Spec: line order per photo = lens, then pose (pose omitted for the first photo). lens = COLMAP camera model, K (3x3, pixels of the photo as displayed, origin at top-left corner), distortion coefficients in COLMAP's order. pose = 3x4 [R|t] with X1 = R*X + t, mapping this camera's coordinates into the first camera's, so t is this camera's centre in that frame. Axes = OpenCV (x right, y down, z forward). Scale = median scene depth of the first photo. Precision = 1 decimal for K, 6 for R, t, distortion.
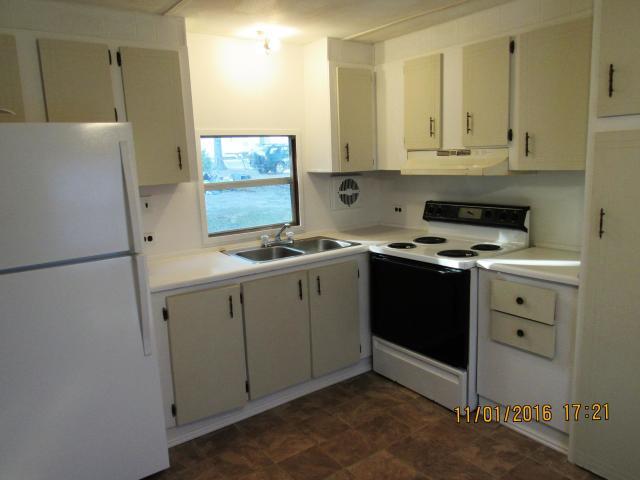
lens RADIAL K [[470.3, 0, 320.0], [0, 470.3, 240.0], [0, 0, 1]] dist [-0.022933, -0.002086]
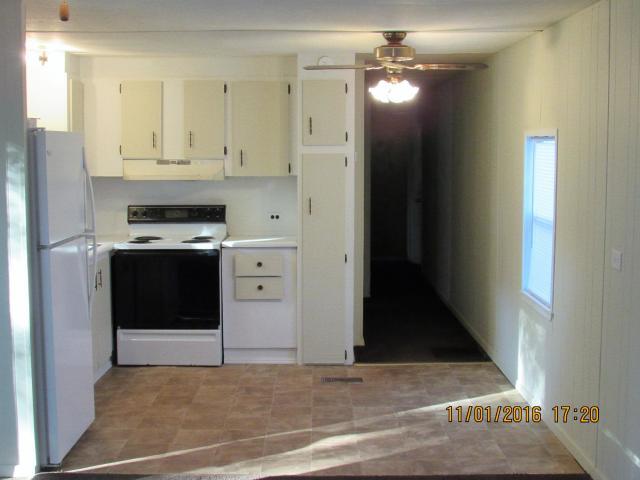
lens RADIAL K [[918.2, 0, 320.0], [0, 918.2, 240.0], [0, 0, 1]] dist [-0.003666, -0.016578]
pose [[0.586856, -0.037738, 0.808812, -1.506391], [0.117792, 0.992266, -0.039170, 0.160174], [-0.801078, 0.118258, 0.586762, -0.711867]]
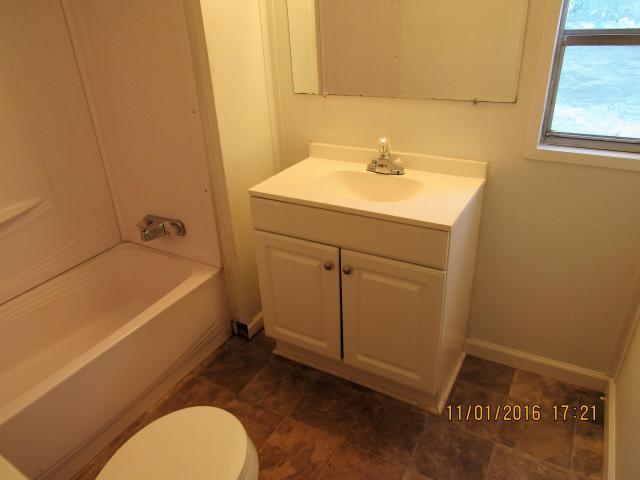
lens RADIAL K [[470.3, 0, 320.0], [0, 470.3, 240.0], [0, 0, 1]] dist [-0.022933, -0.002086]
pose [[-0.907169, 0.257043, -0.333125, 0.426913], [0.007198, 0.801077, 0.598517, -0.213582], [0.420704, 0.540559, -0.728563, 1.190750]]
